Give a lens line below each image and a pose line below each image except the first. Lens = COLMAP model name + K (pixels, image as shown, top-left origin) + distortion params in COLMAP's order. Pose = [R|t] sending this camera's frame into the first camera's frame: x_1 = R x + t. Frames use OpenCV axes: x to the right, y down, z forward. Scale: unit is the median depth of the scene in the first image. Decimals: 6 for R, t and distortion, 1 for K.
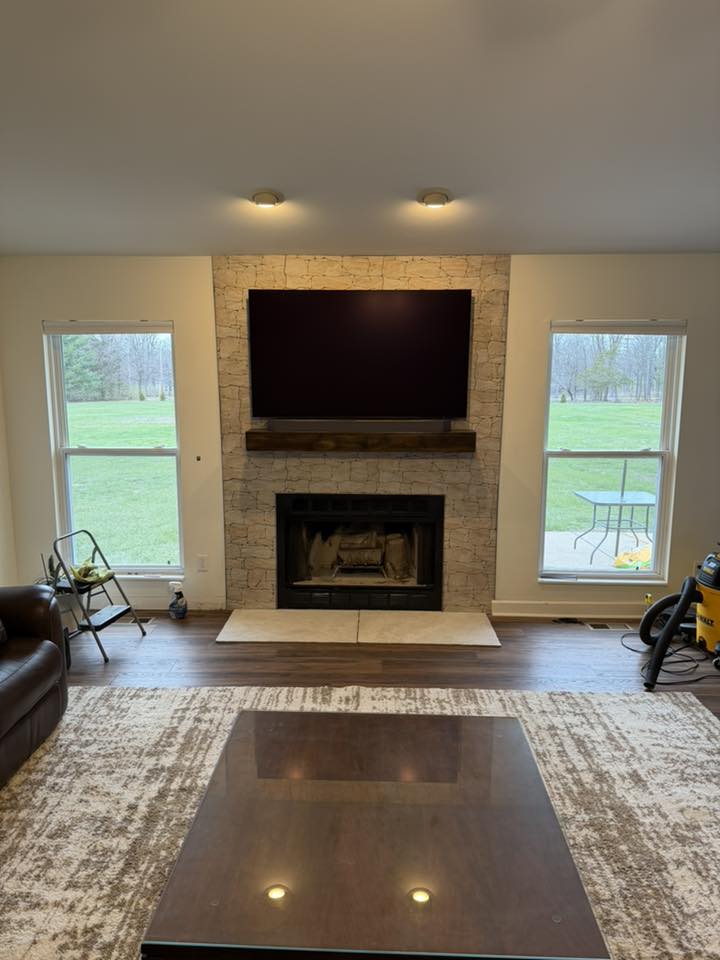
lens RADIAL K [[670.4, 0, 355.4], [0, 670.4, 482.0], [0, 0, 1]] dist [0.004750, -0.022781]
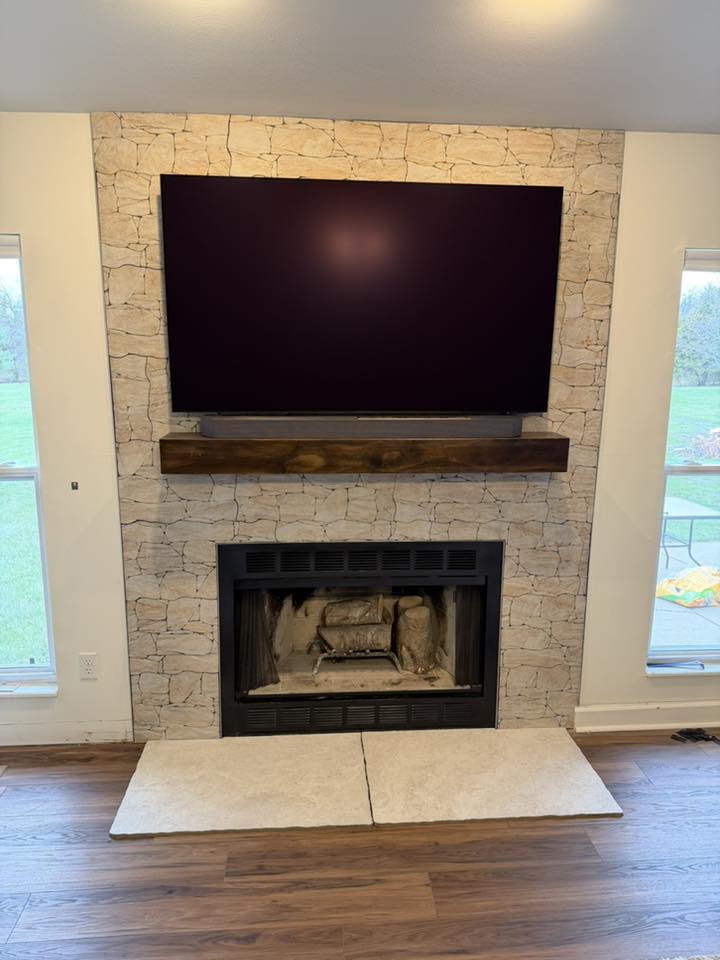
lens RADIAL K [[670.4, 0, 363.9], [0, 670.4, 480.0], [0, 0, 1]] dist [0.004750, -0.022781]
pose [[0.993906, -0.013266, 0.109430, -0.056279], [0.010777, 0.999670, 0.023302, -0.050718], [-0.109703, -0.021980, 0.993721, 0.422137]]
